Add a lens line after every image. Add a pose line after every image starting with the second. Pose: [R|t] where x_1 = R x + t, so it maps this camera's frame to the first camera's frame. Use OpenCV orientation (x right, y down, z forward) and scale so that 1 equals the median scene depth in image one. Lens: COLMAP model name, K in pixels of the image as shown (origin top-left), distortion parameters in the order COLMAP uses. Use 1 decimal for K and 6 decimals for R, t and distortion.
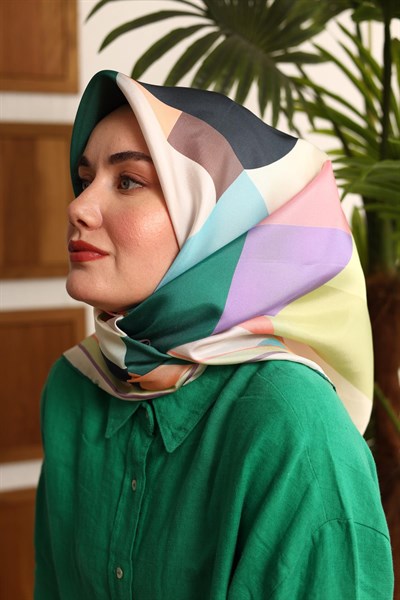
lens RADIAL K [[844.3, 0, 202.2], [0, 844.3, 298.9], [0, 0, 1]] dist [-0.038086, 0.000000]
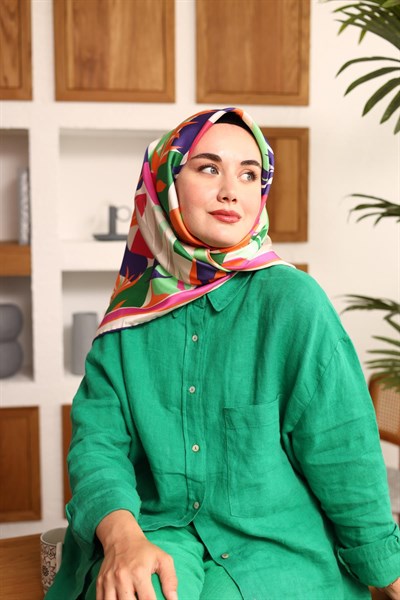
lens RADIAL K [[851.2, 0, 200.0], [0, 851.2, 304.0], [0, 0, 1]] dist [-0.023913, 0.000000]
pose [[0.975167, 0.040779, -0.217684, -0.014163], [-0.037499, 0.999113, 0.019176, 0.083925], [0.218273, -0.010536, 0.975831, -0.587299]]
